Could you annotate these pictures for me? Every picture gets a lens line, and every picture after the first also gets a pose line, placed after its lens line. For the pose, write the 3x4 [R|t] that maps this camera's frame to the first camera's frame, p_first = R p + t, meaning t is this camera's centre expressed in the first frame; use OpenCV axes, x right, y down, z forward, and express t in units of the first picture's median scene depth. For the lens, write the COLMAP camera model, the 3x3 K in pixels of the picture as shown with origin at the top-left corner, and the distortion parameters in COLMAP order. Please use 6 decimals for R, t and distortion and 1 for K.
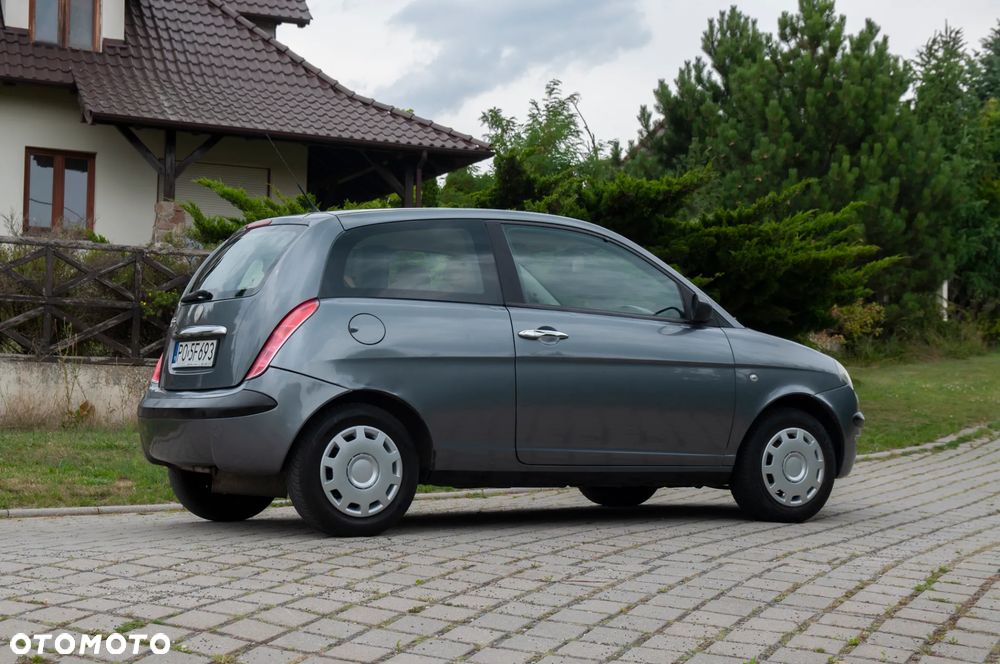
lens RADIAL K [[1685.4, 0, 500.0], [0, 1685.4, 332.0], [0, 0, 1]] dist [0.138334, -0.062184]
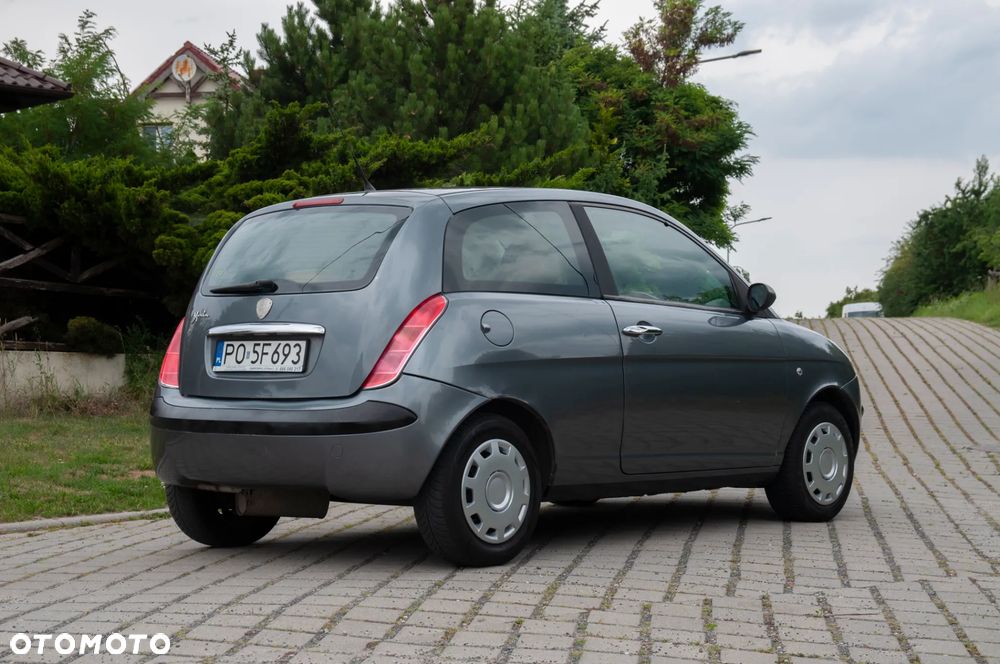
lens RADIAL K [[1726.9, 0, 500.0], [0, 1726.9, 332.0], [0, 0, 1]] dist [0.168369, 0.025860]
pose [[0.950208, -0.006370, 0.311551, -0.104700], [-0.002726, 0.999583, 0.028752, -0.007566], [-0.311604, -0.028169, 0.949795, 0.043279]]
